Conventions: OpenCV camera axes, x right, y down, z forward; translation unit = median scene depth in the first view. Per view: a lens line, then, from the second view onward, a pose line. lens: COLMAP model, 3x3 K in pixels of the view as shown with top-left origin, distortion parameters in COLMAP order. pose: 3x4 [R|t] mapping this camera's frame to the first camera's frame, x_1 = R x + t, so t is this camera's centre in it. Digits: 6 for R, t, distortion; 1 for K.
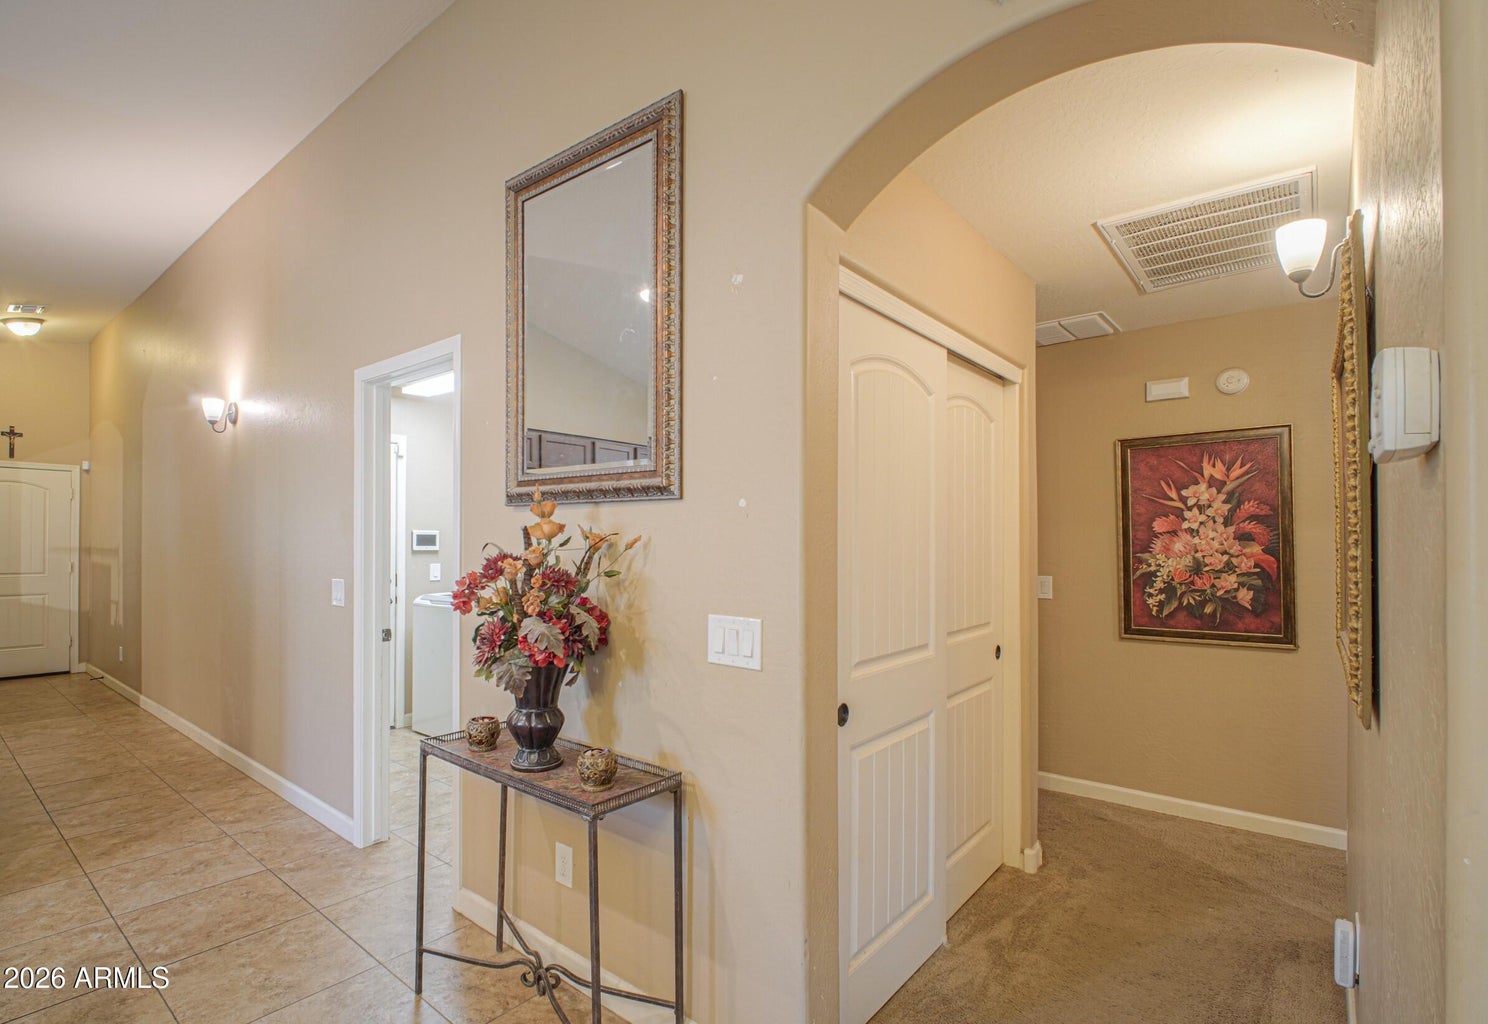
lens RADIAL K [[716.2, 0, 740.2], [0, 716.2, 531.5], [0, 0, 1]] dist [-0.020237, -0.000030]
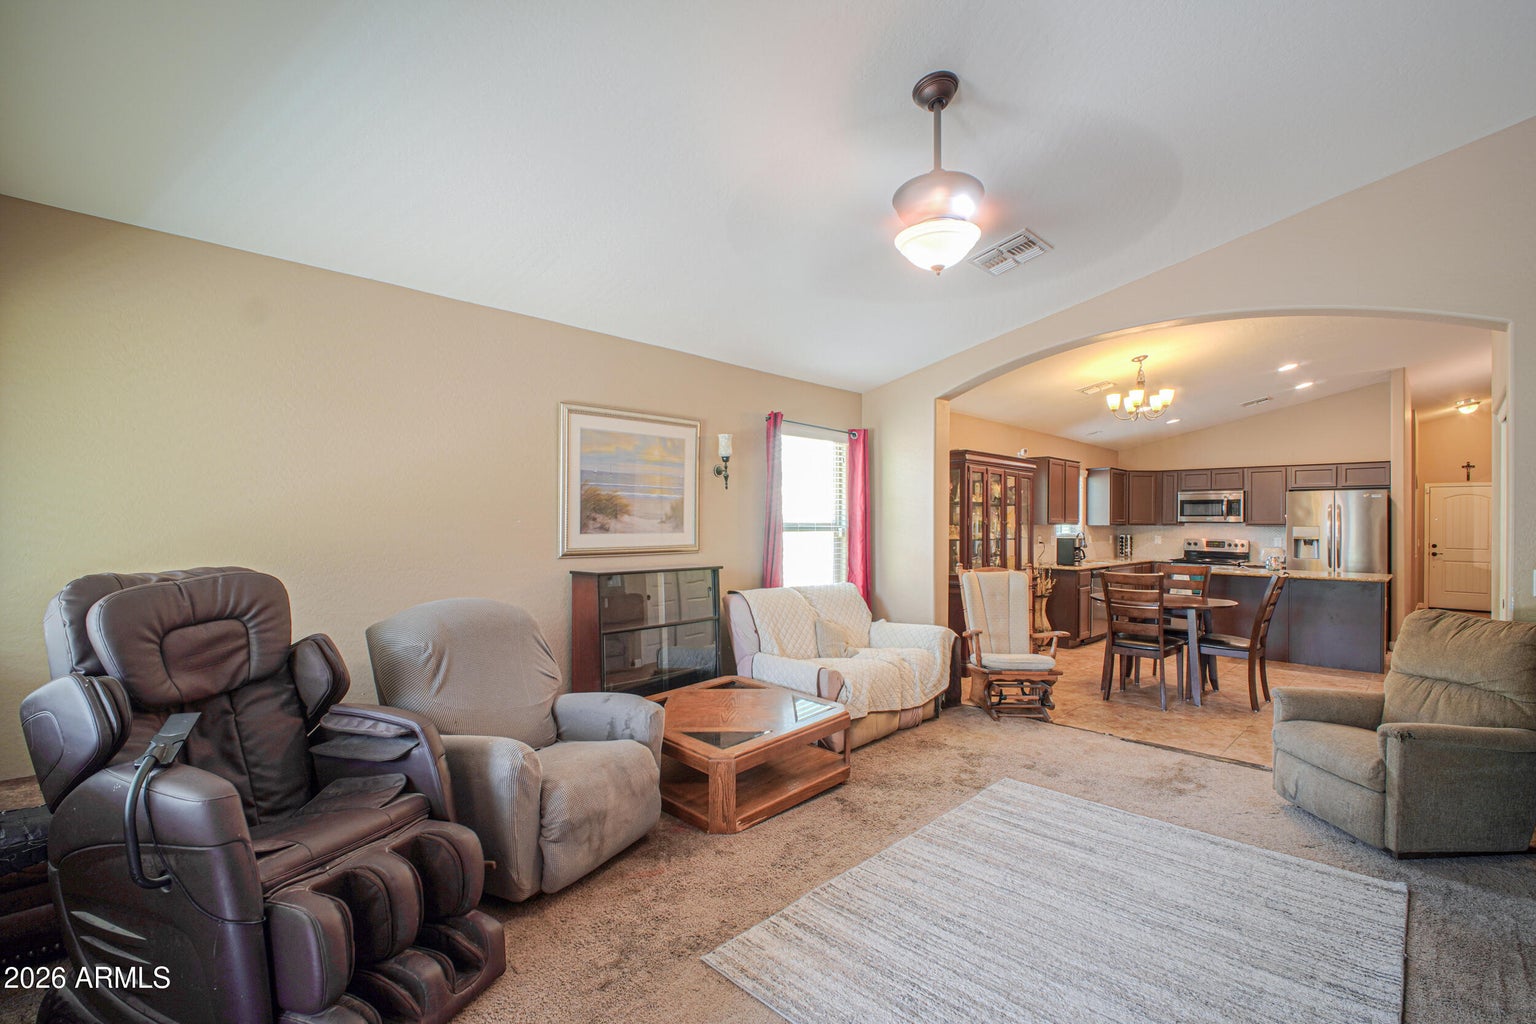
lens RADIAL K [[701.1, 0, 773.1], [0, 701.1, 527.1], [0, 0, 1]] dist [0.012208, -0.015999]
pose [[-0.079701, 0.002856, -0.996815, 2.143150], [0.002658, 0.999993, 0.002653, -0.003923], [0.996815, -0.002438, -0.079708, -1.494341]]
